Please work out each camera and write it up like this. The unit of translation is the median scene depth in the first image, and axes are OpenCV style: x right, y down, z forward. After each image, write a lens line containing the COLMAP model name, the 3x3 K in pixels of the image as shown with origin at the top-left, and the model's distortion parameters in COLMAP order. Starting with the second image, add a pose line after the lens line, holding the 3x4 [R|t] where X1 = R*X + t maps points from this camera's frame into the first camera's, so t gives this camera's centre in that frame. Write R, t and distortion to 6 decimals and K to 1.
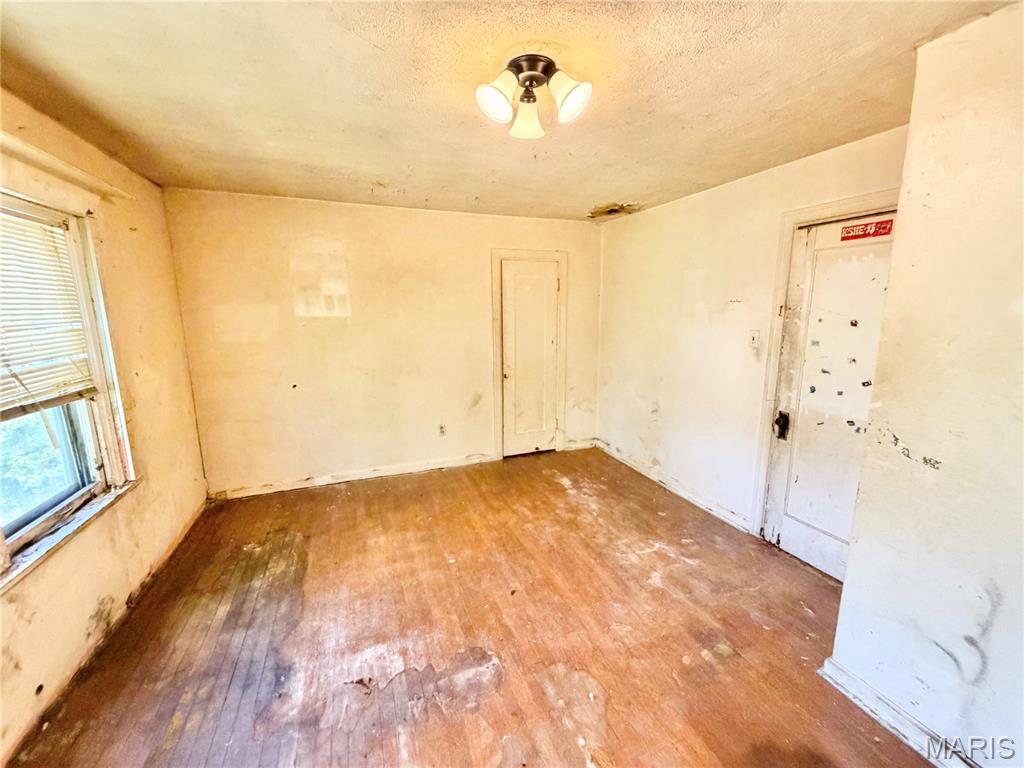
lens RADIAL K [[405.6, 0, 510.1], [0, 405.6, 381.8], [0, 0, 1]] dist [0.002039, 0.000030]
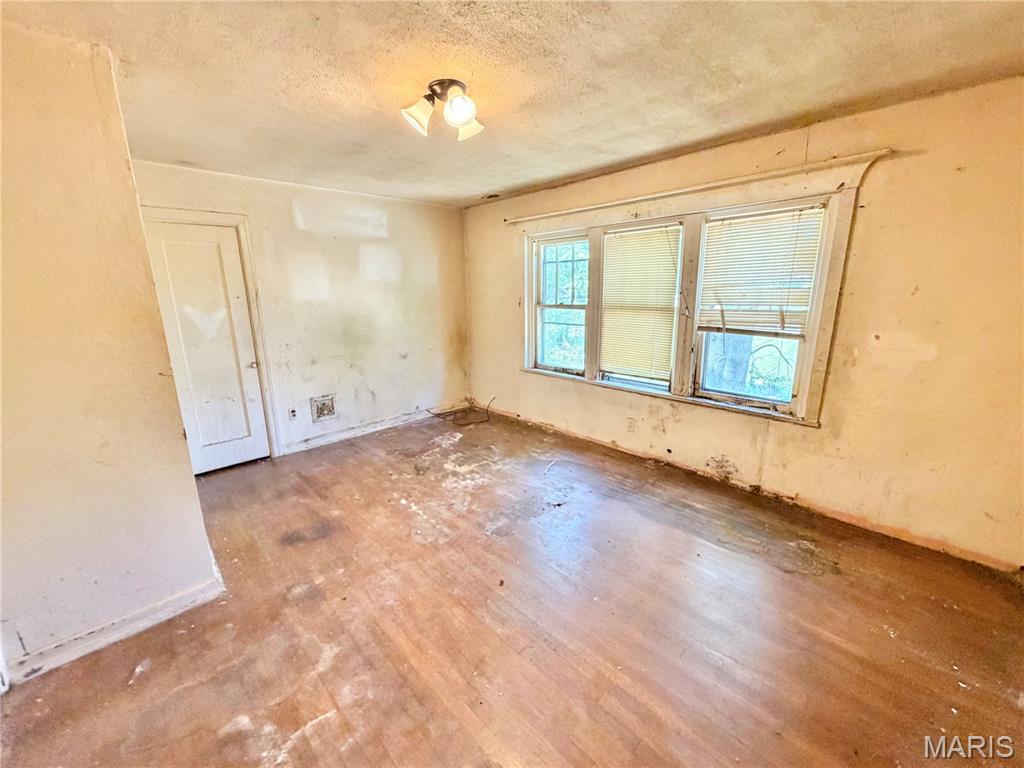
lens RADIAL K [[405.6, 0, 508.3], [0, 405.6, 383.7], [0, 0, 1]] dist [0.002039, 0.000030]
pose [[-0.923656, 0.105268, -0.368482, 0.309443], [-0.048845, 0.921352, 0.385648, -0.282484], [0.380098, 0.374205, -0.845870, 1.732932]]
